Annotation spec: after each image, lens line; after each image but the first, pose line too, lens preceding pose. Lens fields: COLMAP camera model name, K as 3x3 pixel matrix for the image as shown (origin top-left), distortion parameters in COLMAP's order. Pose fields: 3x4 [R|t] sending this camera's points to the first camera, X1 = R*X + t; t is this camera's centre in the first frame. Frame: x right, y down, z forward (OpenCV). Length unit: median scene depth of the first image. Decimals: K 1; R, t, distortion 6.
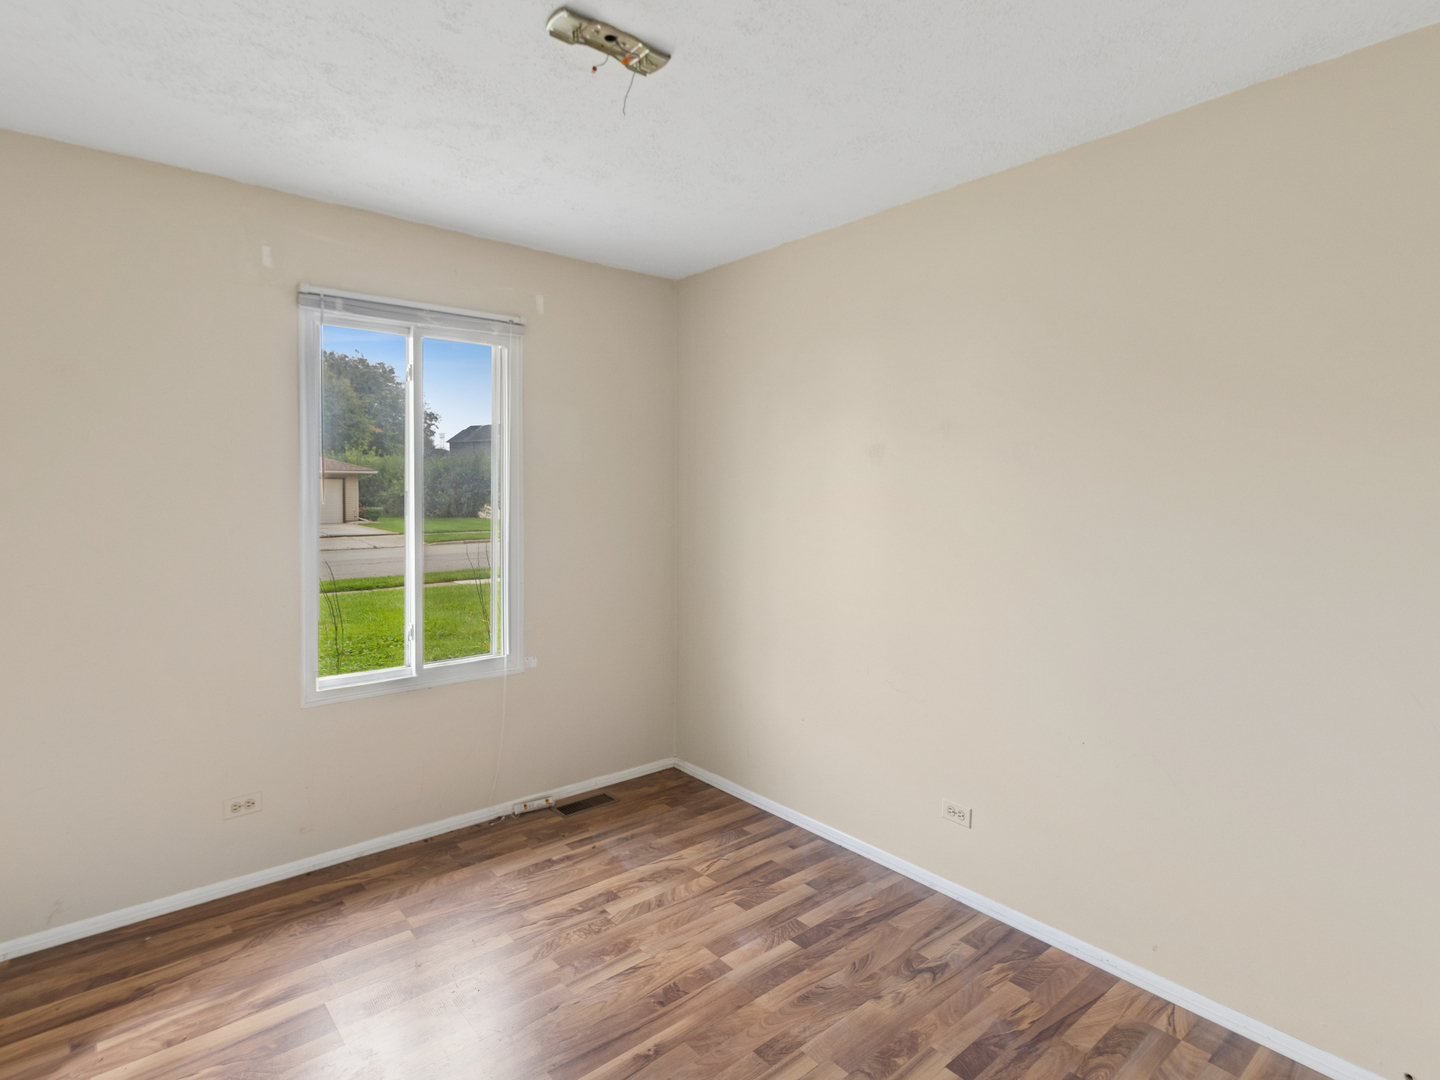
lens RADIAL K [[779.3, 0, 718.7], [0, 779.3, 548.9], [0, 0, 1]] dist [-0.001850, 0.000259]
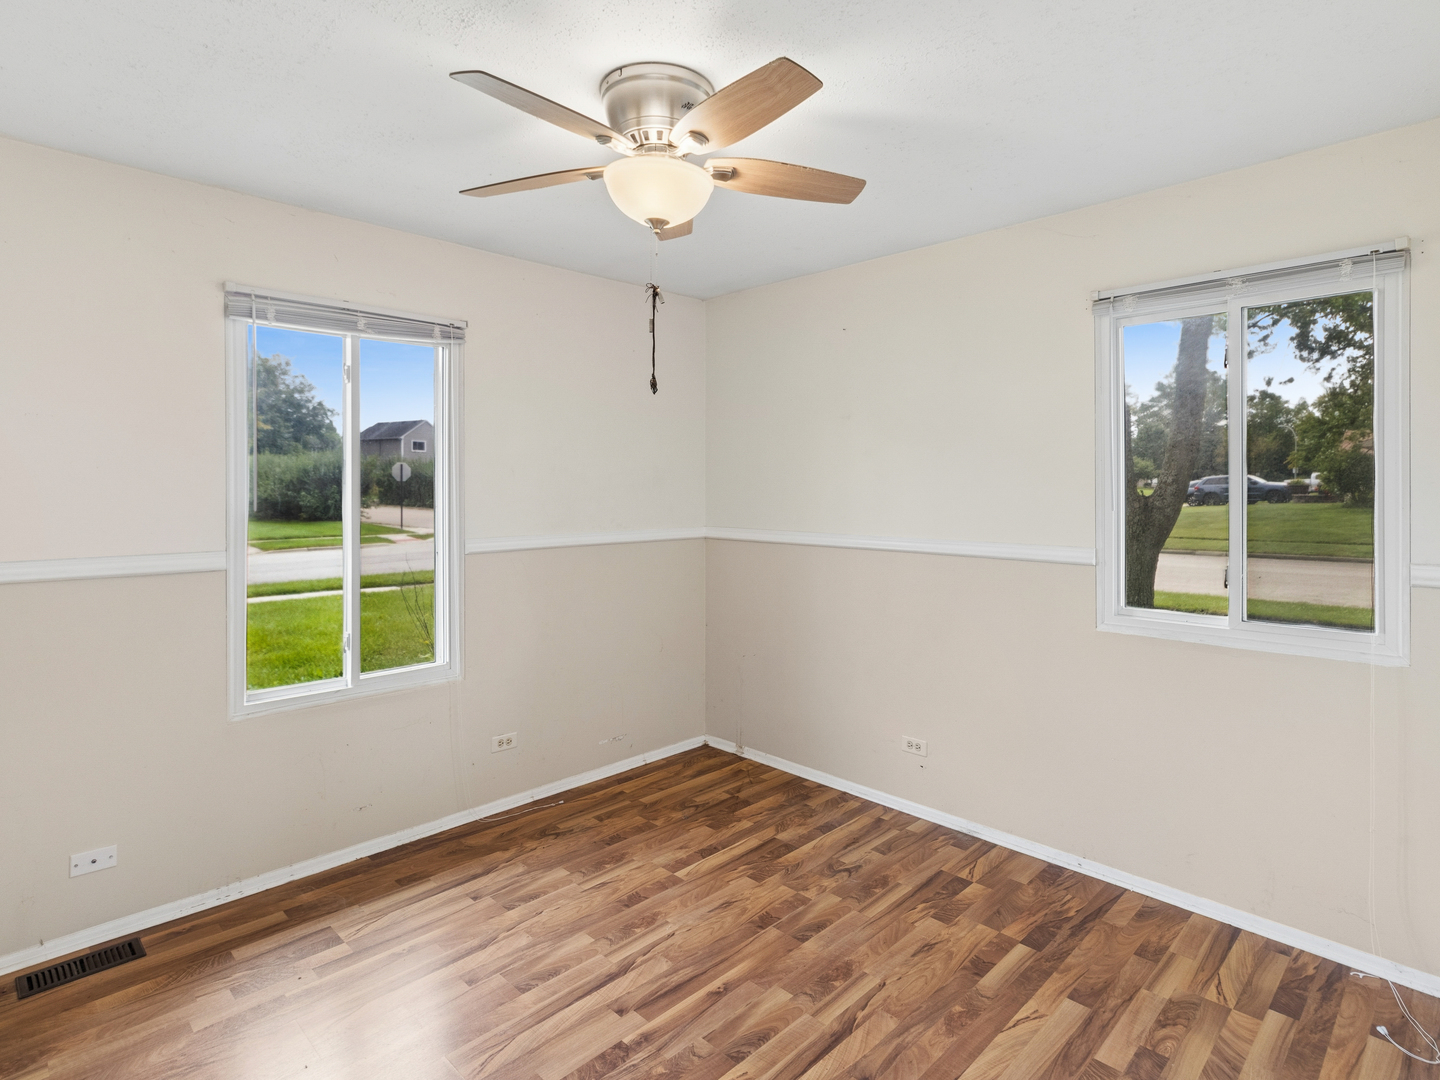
lens RADIAL K [[779.3, 0, 727.4], [0, 779.3, 532.6], [0, 0, 1]] dist [-0.001850, 0.000259]
pose [[0.996126, -0.008485, 0.087526, -0.113528], [0.010781, 0.999609, -0.025793, 0.007675], [-0.087273, 0.026637, 0.995828, -0.096333]]
